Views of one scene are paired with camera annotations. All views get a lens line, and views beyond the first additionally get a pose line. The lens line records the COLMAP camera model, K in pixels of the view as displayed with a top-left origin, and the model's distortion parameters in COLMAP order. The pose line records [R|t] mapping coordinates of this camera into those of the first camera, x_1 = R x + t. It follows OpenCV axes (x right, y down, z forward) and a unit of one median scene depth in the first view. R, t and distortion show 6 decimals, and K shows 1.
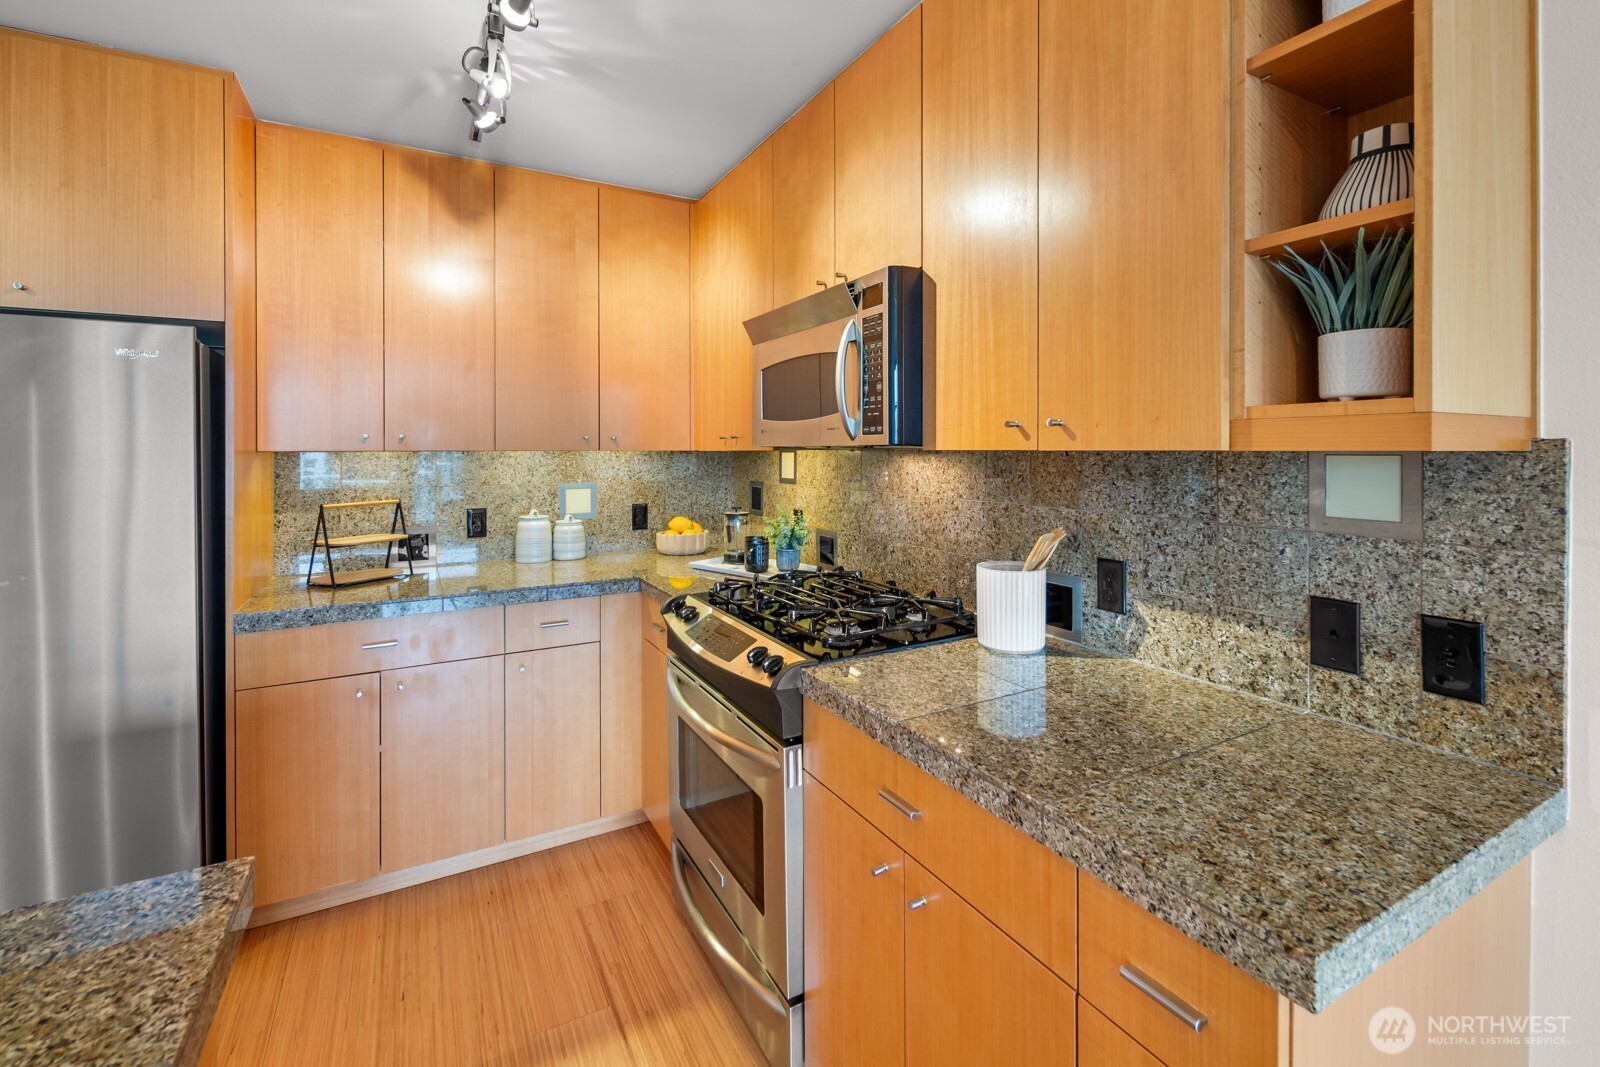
lens RADIAL K [[700.2, 0, 803.4], [0, 700.2, 452.7], [0, 0, 1]] dist [0.006930, -0.004366]
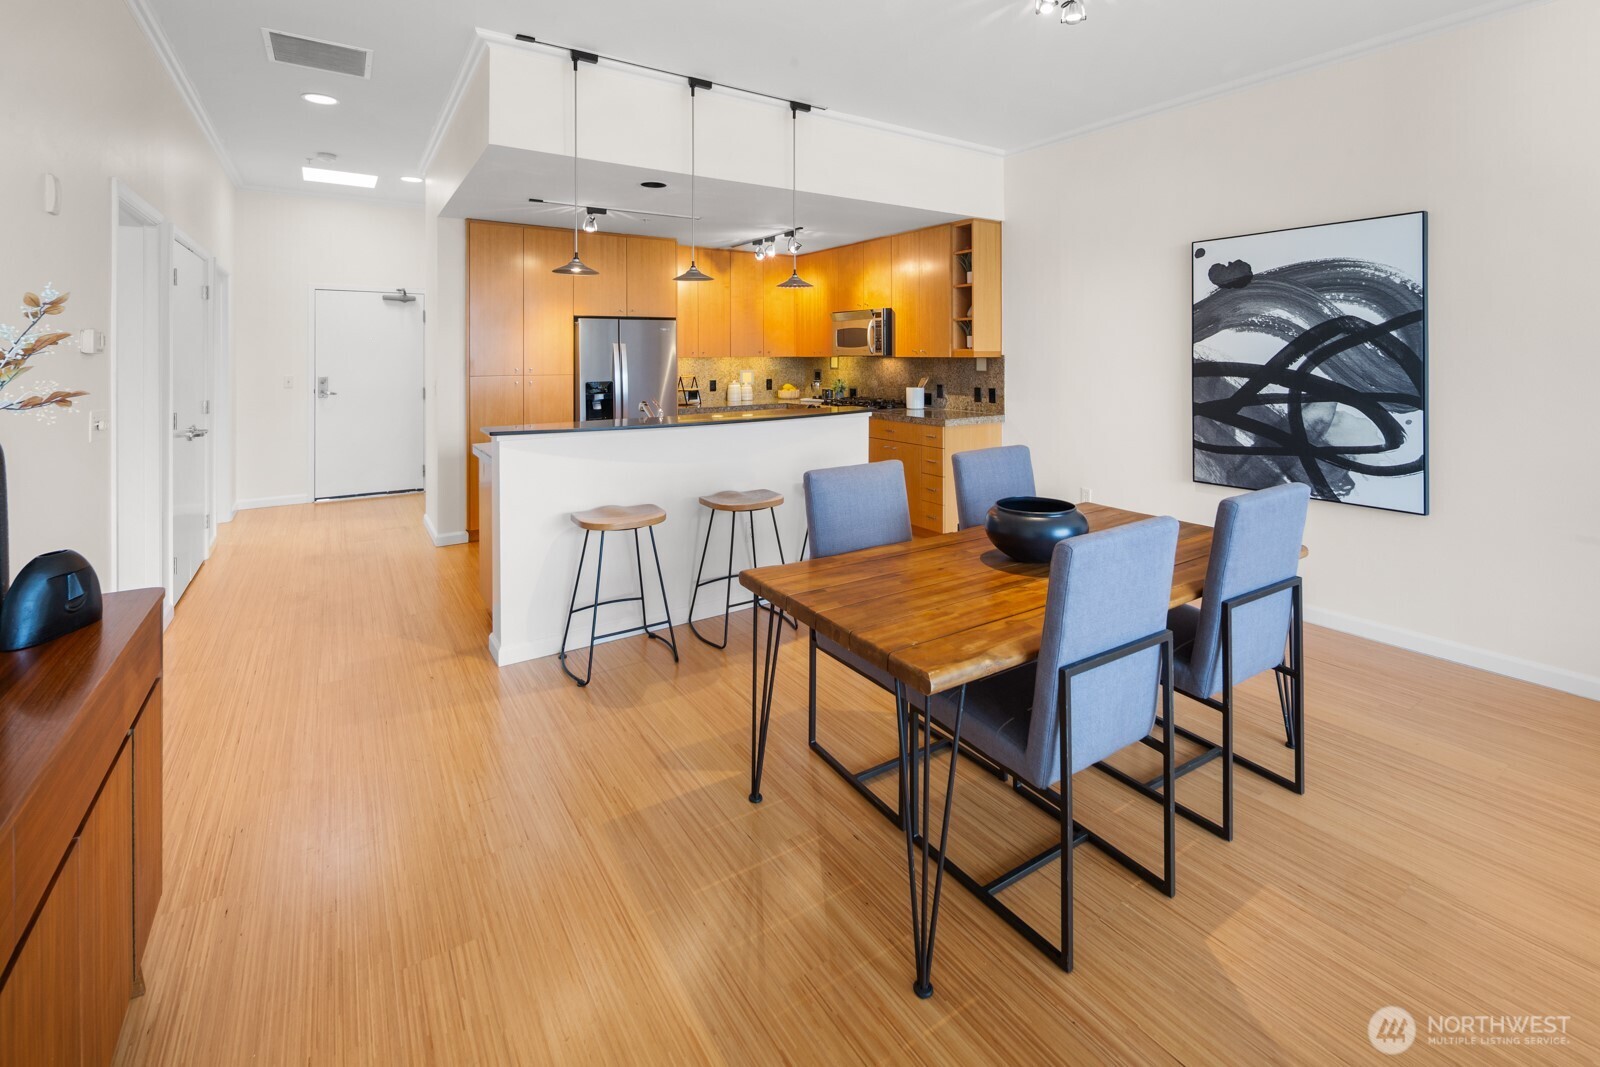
lens RADIAL K [[700.2, 0, 803.3], [0, 700.2, 355.2], [0, 0, 1]] dist [0.006930, -0.004366]
pose [[0.996589, -0.003702, 0.082439, -0.640429], [0.003712, 0.999993, 0.000035, -0.015442], [-0.082439, 0.000271, 0.996596, -2.822207]]
